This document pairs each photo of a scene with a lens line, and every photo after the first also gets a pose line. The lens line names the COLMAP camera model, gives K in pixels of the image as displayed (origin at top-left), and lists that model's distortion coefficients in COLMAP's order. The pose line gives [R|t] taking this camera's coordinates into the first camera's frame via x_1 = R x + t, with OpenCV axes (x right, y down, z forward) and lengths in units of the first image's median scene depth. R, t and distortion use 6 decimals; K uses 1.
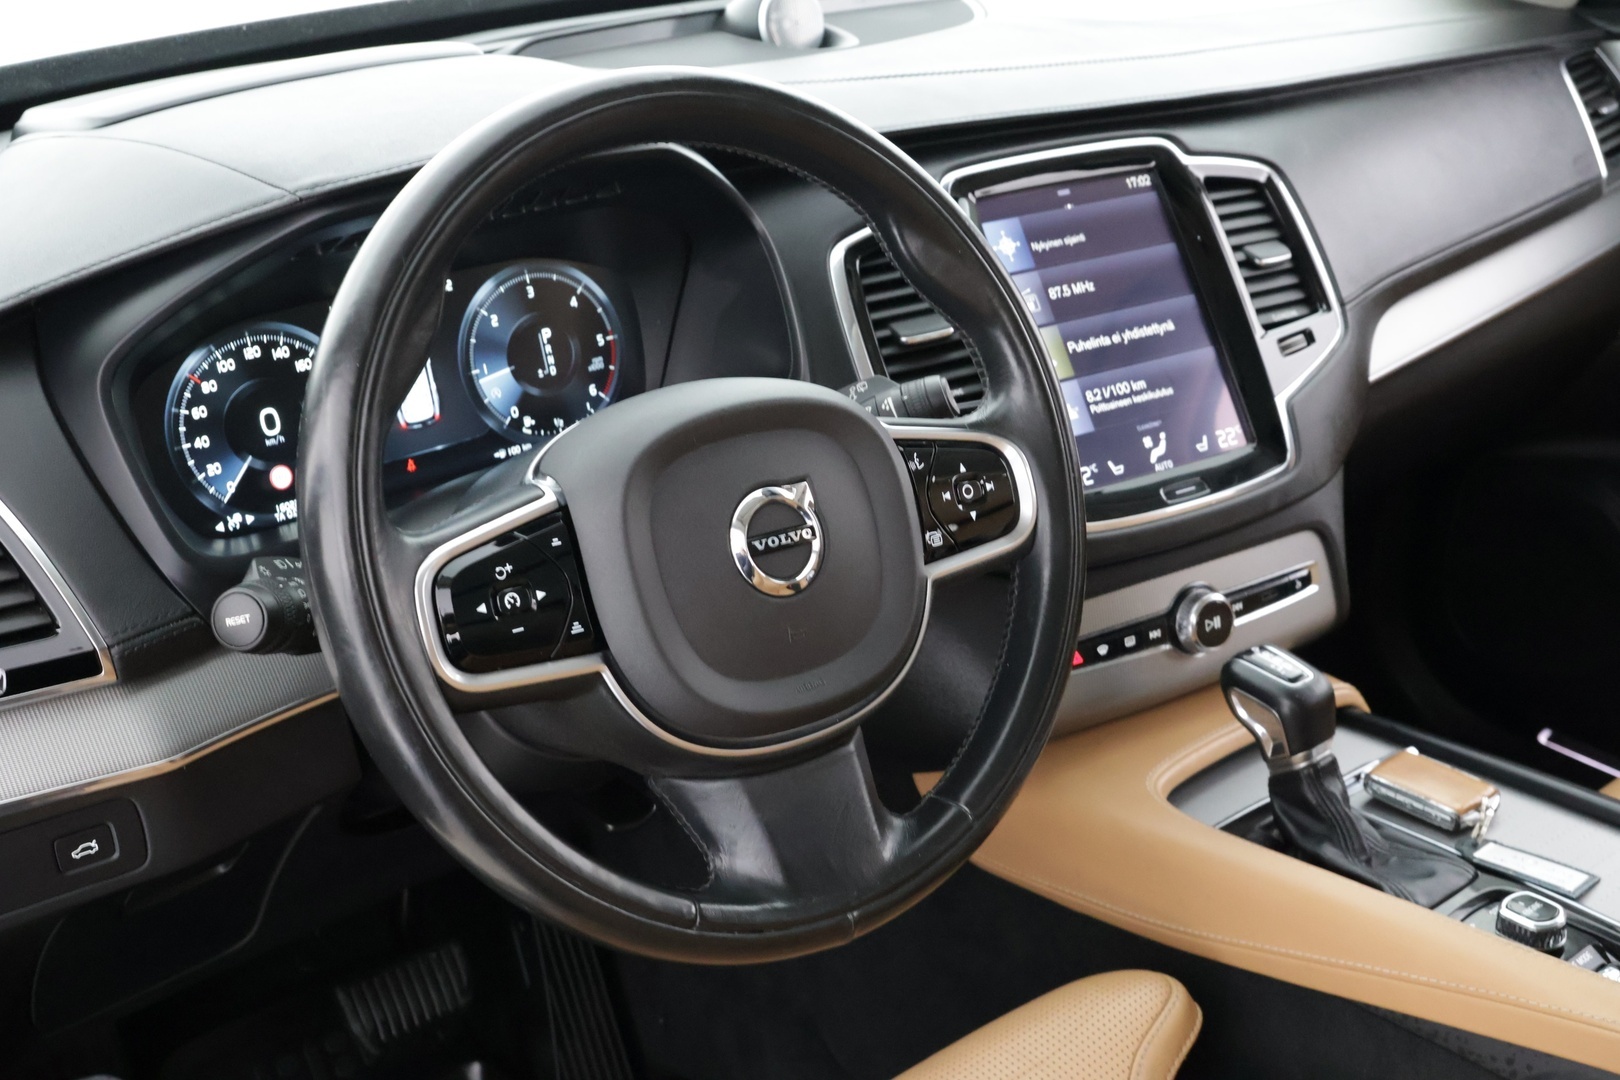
lens RADIAL K [[1840.4, 0, 810.0], [0, 1840.4, 540.0], [0, 0, 1]] dist [-0.000814, 0.014745]
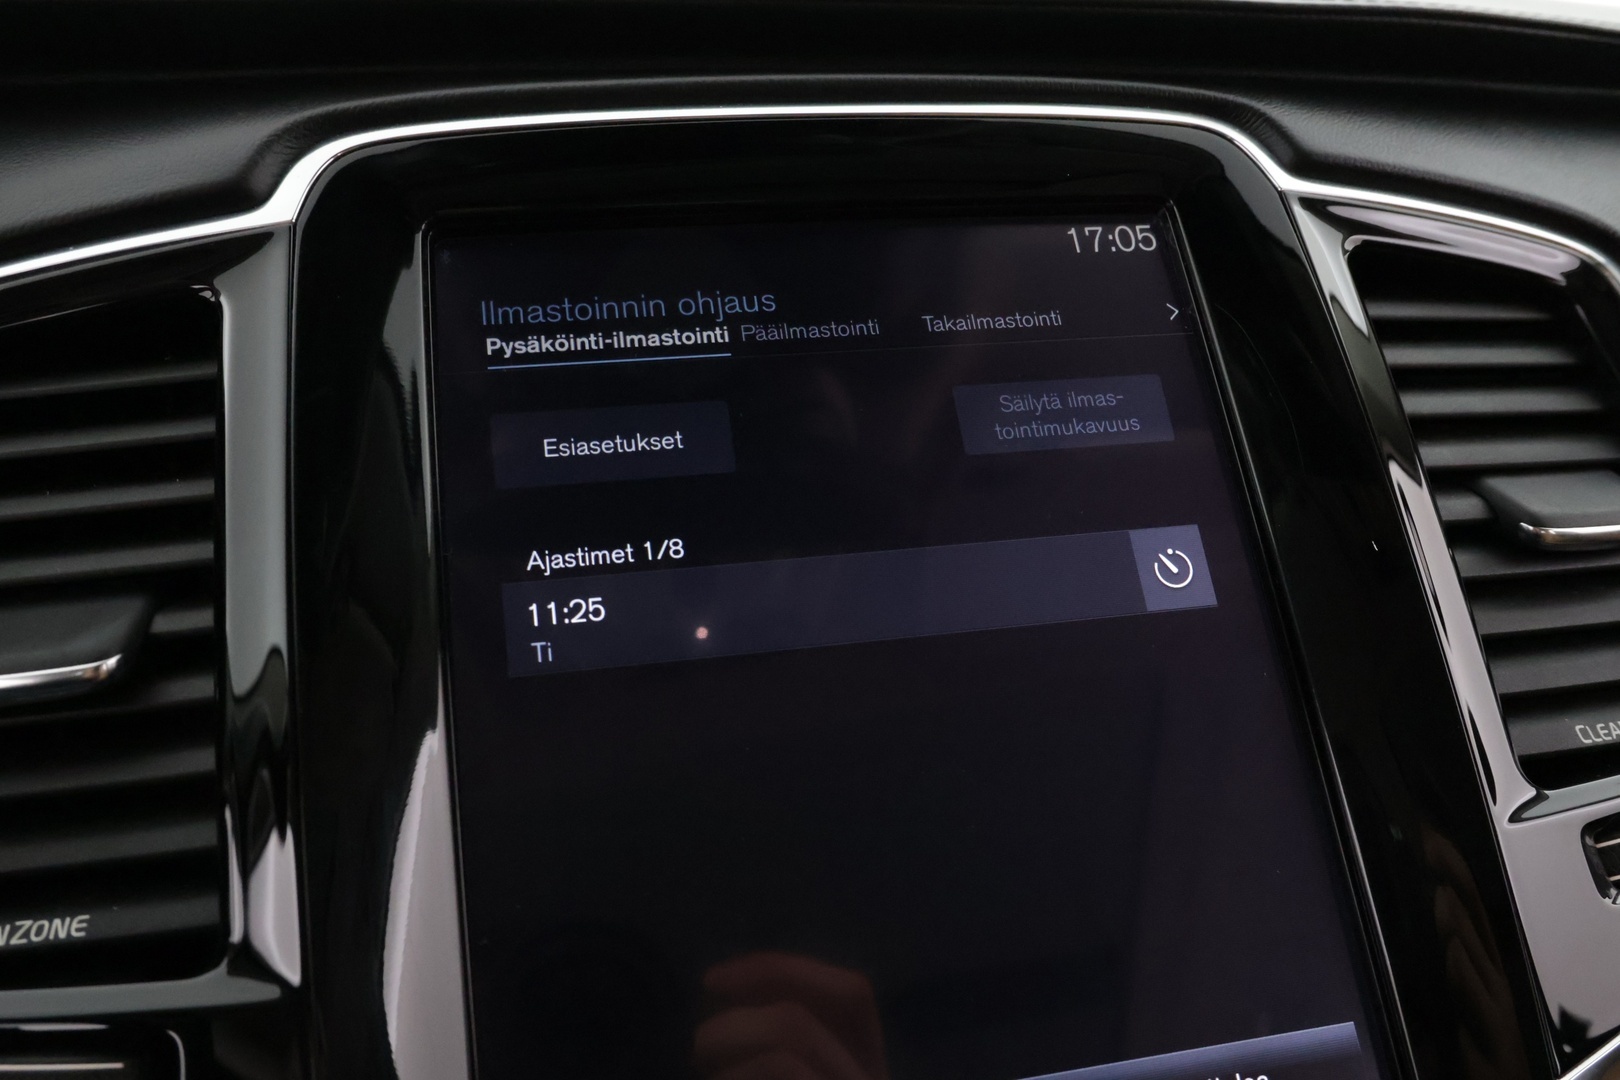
lens RADIAL K [[1321.1, 0, 802.3], [0, 1321.1, 548.1], [0, 0, 1]] dist [-0.032821, 0.020798]
pose [[0.945086, 0.087643, -0.314852, 0.214817], [-0.129217, 0.985081, -0.113659, -0.118478], [0.300193, 0.148102, 0.942311, 0.828803]]
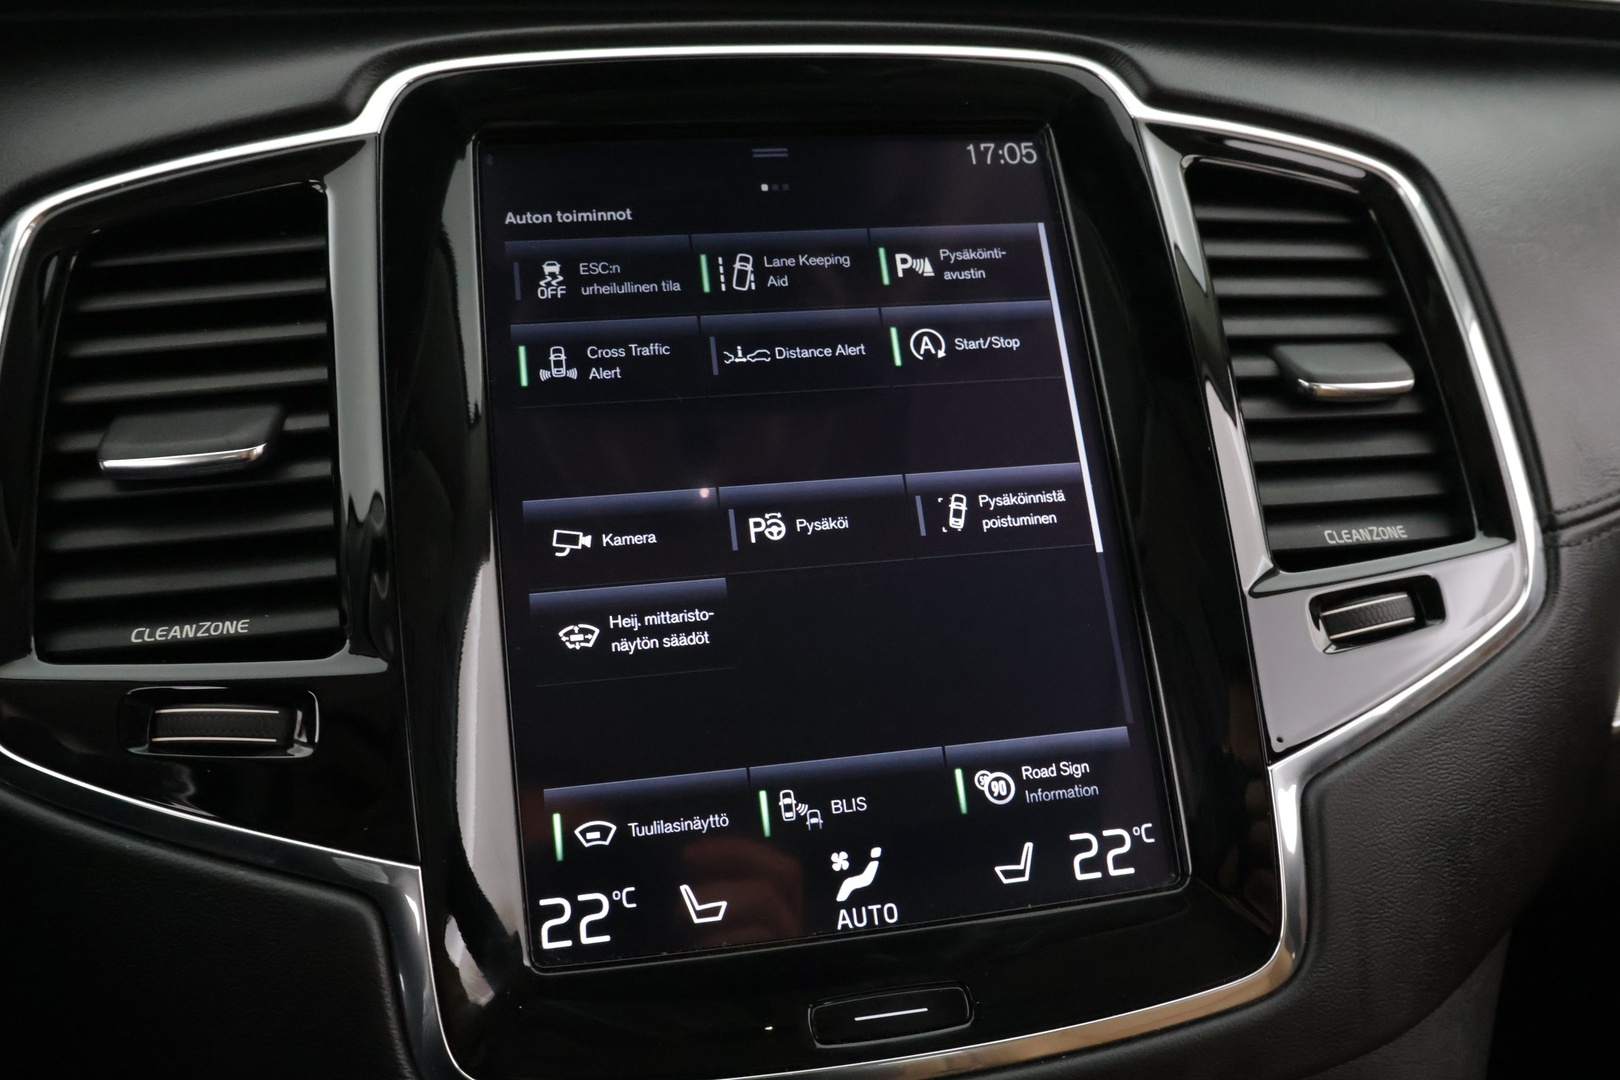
lens RADIAL K [[1364.7, 0, 814.4], [0, 1364.7, 536.0], [0, 0, 1]] dist [-0.035317, 0.041492]
pose [[0.940768, 0.132196, -0.312217, 0.256816], [-0.151334, 0.987761, -0.037769, -0.101304], [0.303403, 0.082781, 0.949260, 0.755626]]
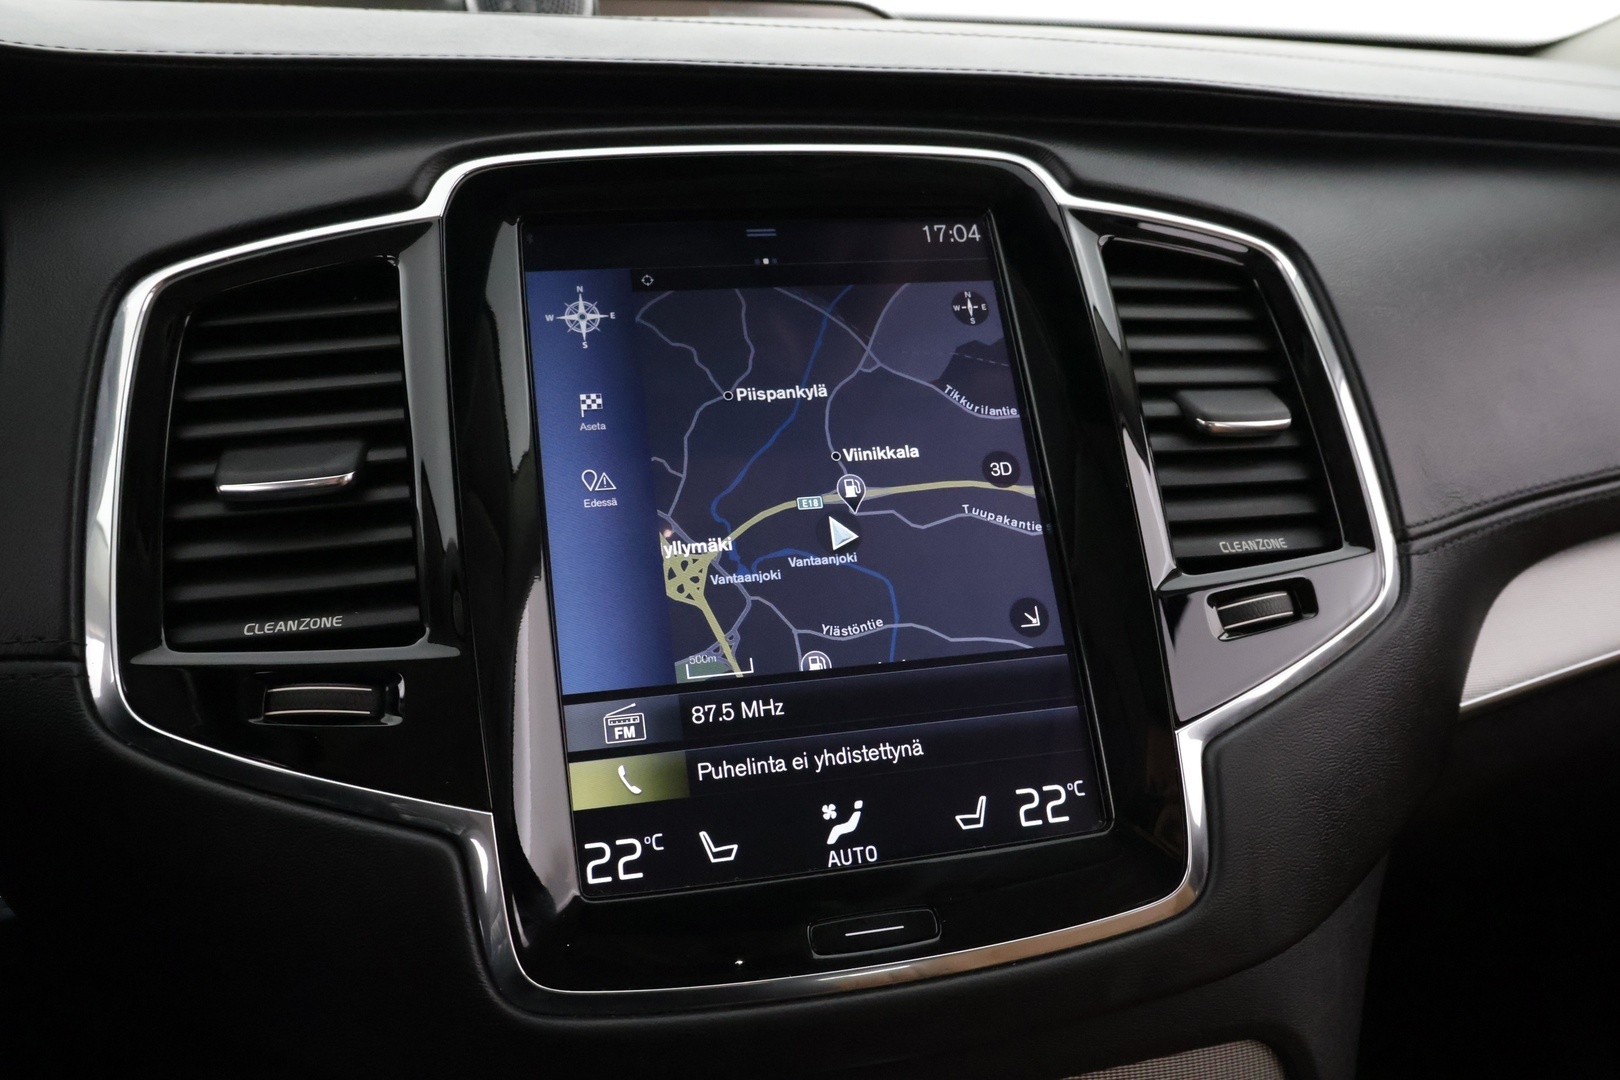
lens RADIAL K [[1347.9, 0, 809.2], [0, 1347.9, 537.7], [0, 0, 1]] dist [-0.029882, 0.022873]
pose [[0.954443, 0.114815, -0.275422, 0.262942], [-0.141907, 0.986603, -0.080478, -0.087426], [0.262492, 0.115896, 0.957949, 0.699991]]
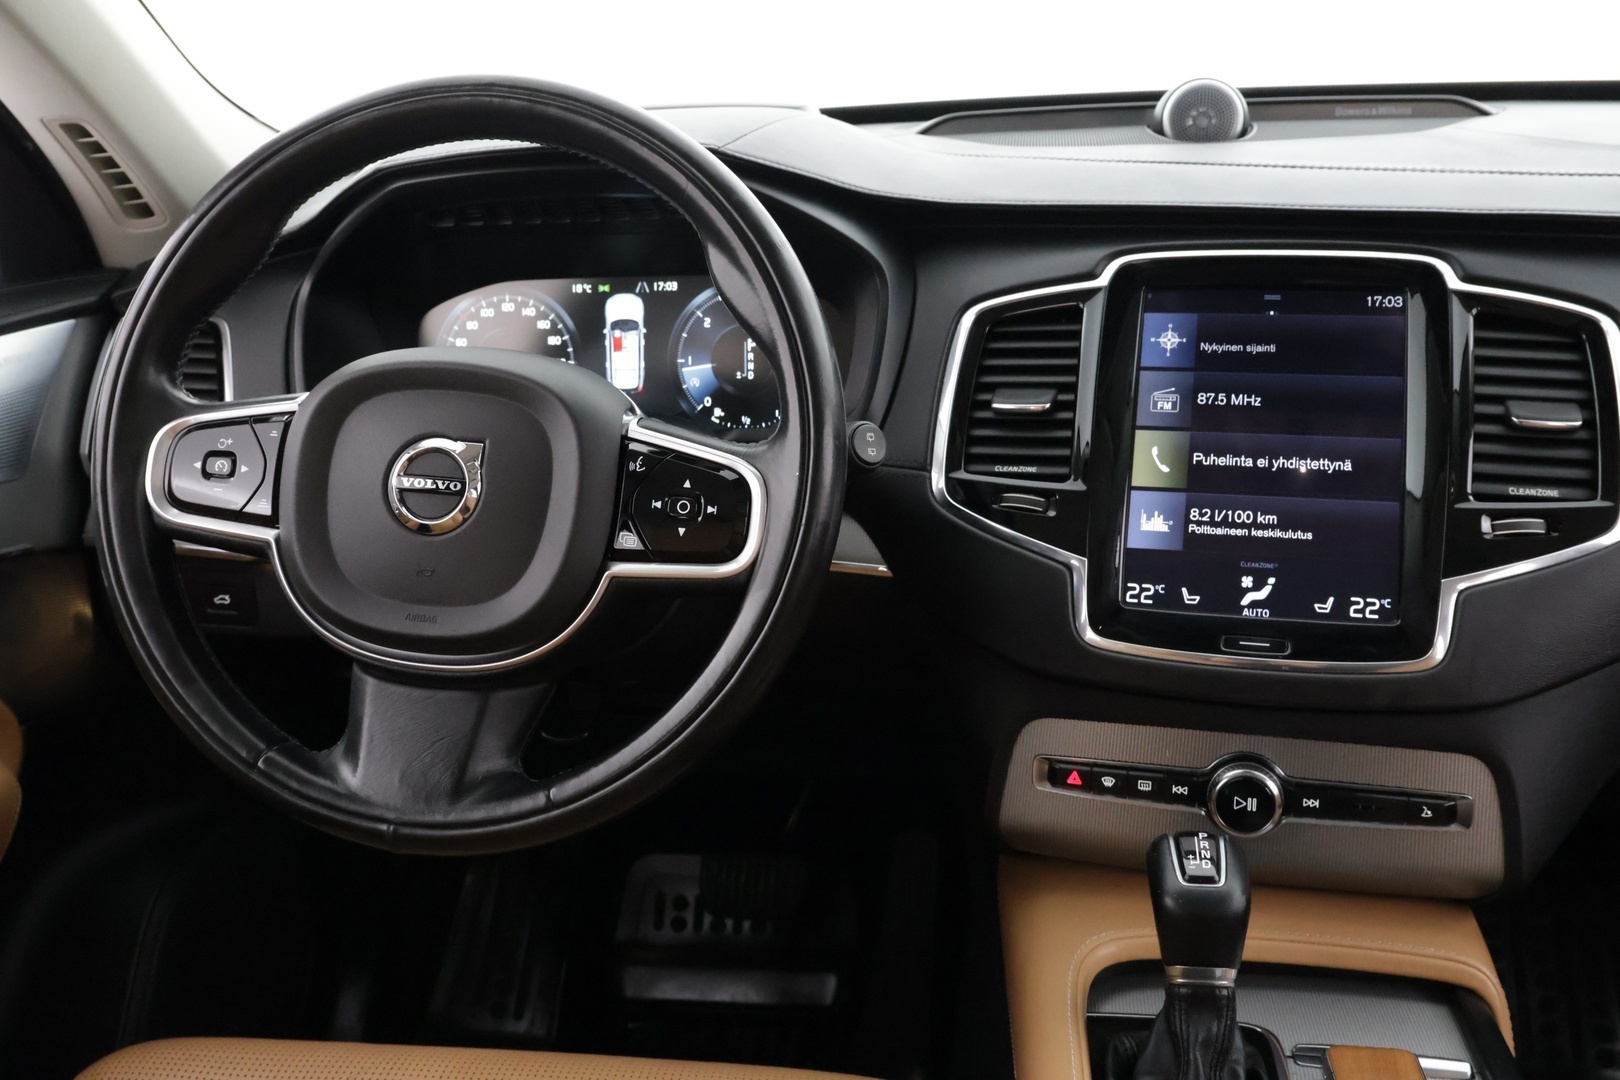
lens RADIAL K [[1463.1, 0, 812.5], [0, 1463.1, 534.2], [0, 0, 1]] dist [-0.016549, 0.004999]
pose [[0.675923, 0.243060, -0.695737, 0.528533], [-0.275894, 0.958854, 0.066945, -0.065148], [0.683382, 0.146700, 0.715170, 0.361266]]
